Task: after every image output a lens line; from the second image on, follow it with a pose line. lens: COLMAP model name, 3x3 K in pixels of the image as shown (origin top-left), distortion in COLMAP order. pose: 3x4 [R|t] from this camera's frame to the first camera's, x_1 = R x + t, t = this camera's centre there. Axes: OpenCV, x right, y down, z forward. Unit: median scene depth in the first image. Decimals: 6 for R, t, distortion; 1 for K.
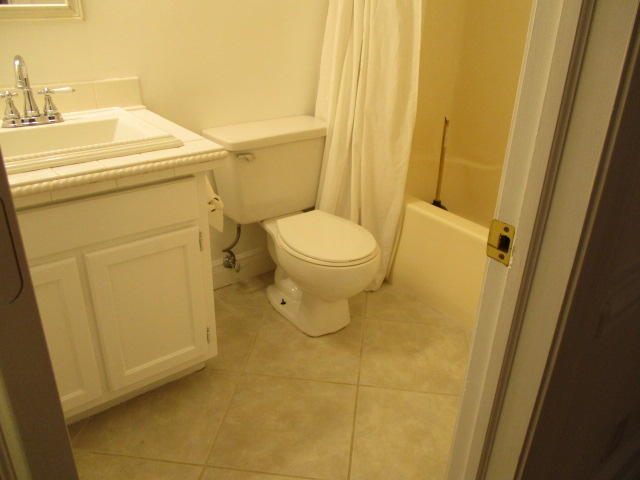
lens RADIAL K [[525.9, 0, 323.9], [0, 525.9, 237.2], [0, 0, 1]] dist [-0.037016, 0.011081]
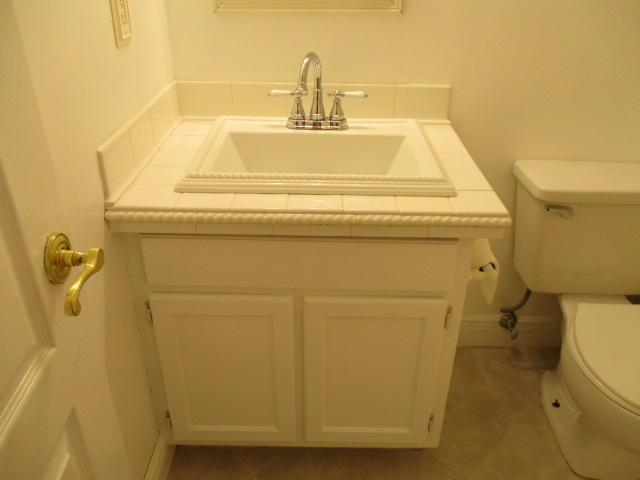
lens RADIAL K [[525.9, 0, 318.8], [0, 525.9, 245.8], [0, 0, 1]] dist [-0.037016, 0.011081]
pose [[0.775429, 0.288997, -0.561418, 0.016025], [-0.259322, 0.956428, 0.134158, -0.141488], [0.575727, 0.041558, 0.816585, 0.259696]]
